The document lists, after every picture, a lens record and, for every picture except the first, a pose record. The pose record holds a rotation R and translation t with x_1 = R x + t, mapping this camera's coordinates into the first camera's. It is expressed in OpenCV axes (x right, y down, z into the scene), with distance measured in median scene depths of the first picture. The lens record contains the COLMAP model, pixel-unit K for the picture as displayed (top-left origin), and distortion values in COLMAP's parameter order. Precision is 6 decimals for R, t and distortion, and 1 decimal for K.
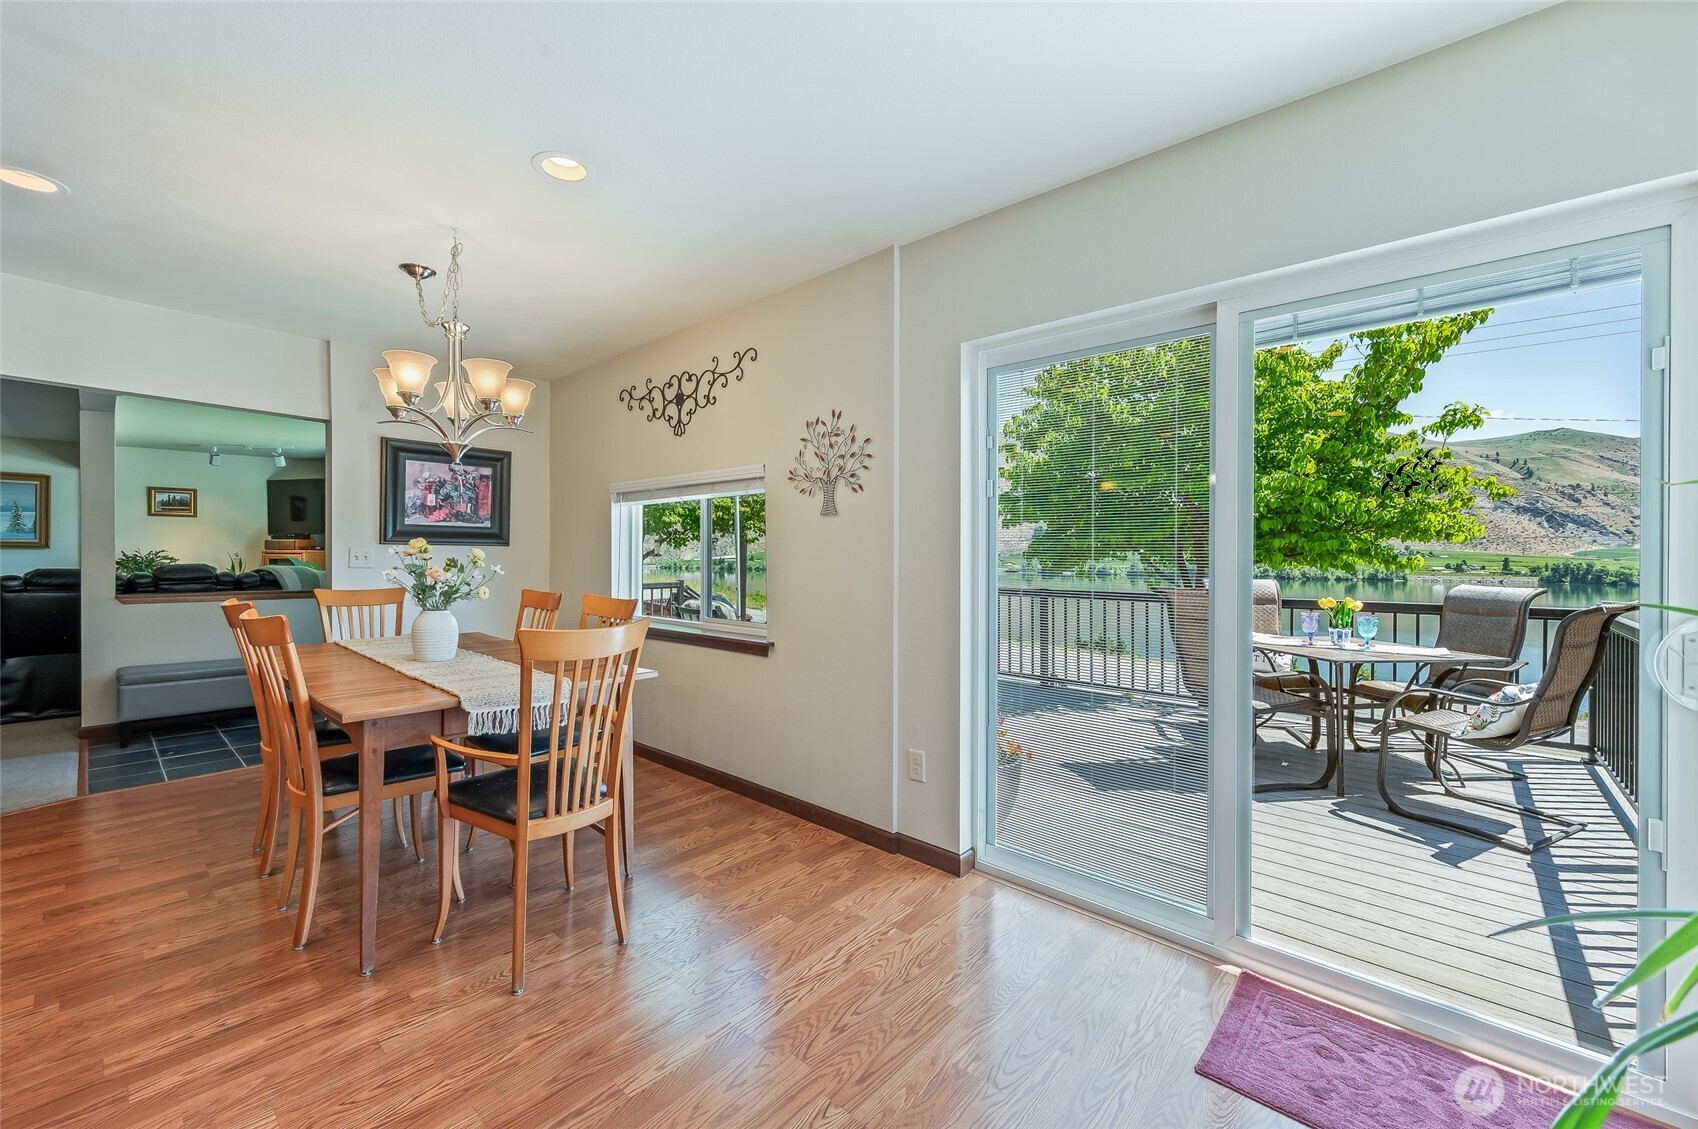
lens RADIAL K [[671.2, 0, 848.3], [0, 671.2, 558.4], [0, 0, 1]] dist [-0.005440, 0.001300]
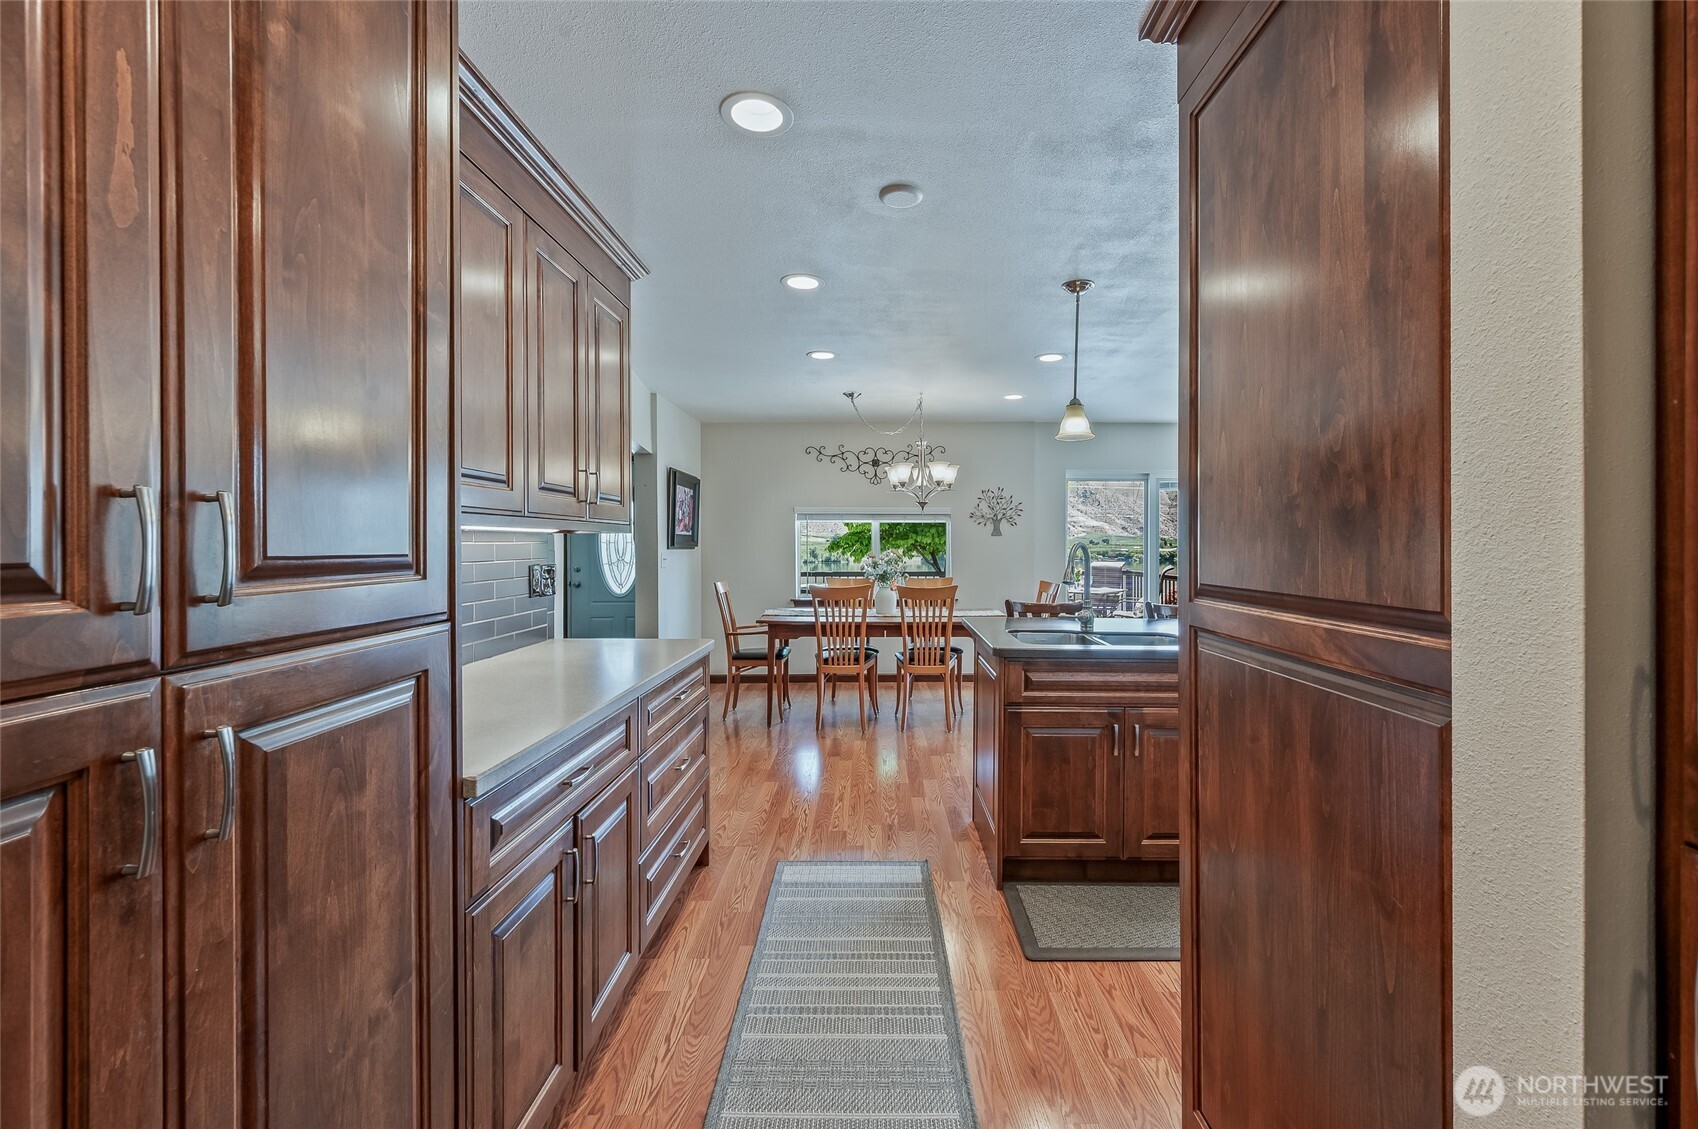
lens RADIAL K [[671.2, 0, 886.8], [0, 671.2, 552.2], [0, 0, 1]] dist [-0.005440, 0.001300]
pose [[0.732739, -0.010011, 0.680436, -1.227463], [0.007363, 0.999950, 0.006783, -0.019496], [-0.680470, 0.000040, 0.732776, -0.237528]]
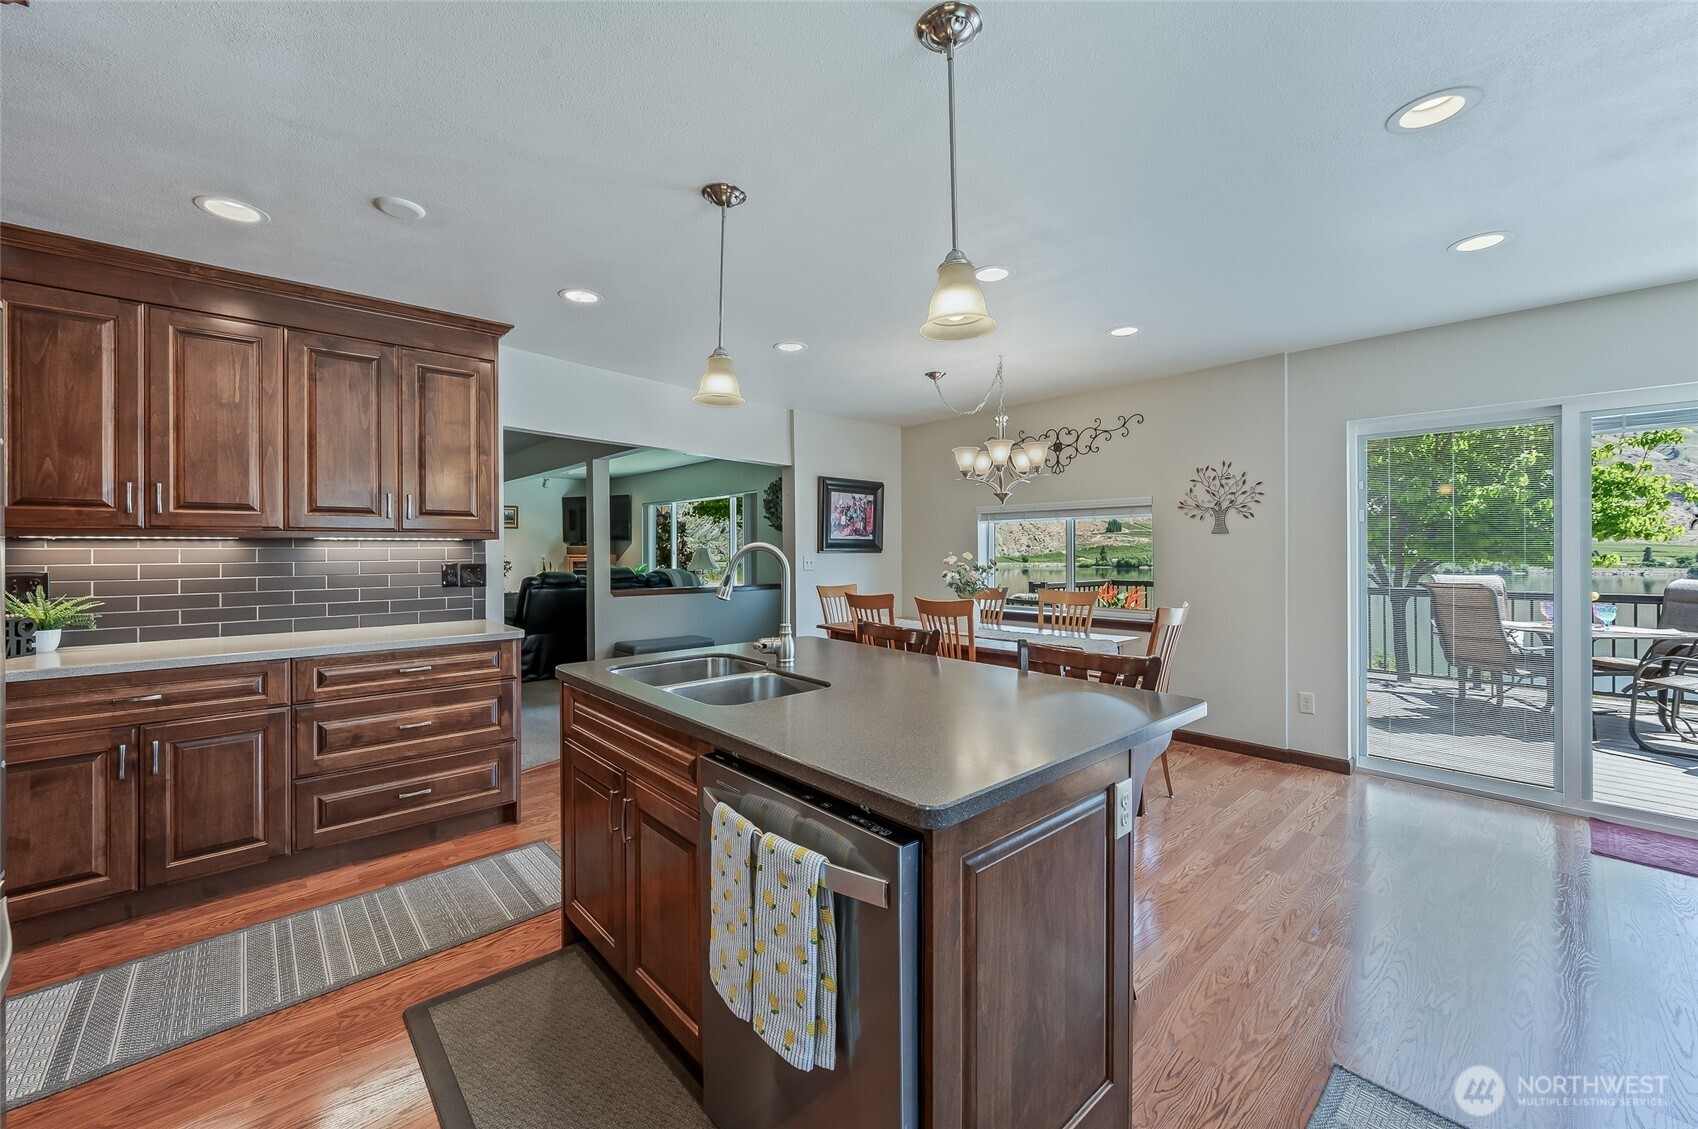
lens RADIAL K [[671.2, 0, 853.5], [0, 671.2, 552.0], [0, 0, 1]] dist [-0.005440, 0.001300]
pose [[0.995520, -0.008050, -0.094203, -0.476981], [0.007727, 0.999963, -0.003790, -0.017458], [0.094230, 0.003045, 0.995546, -0.362352]]
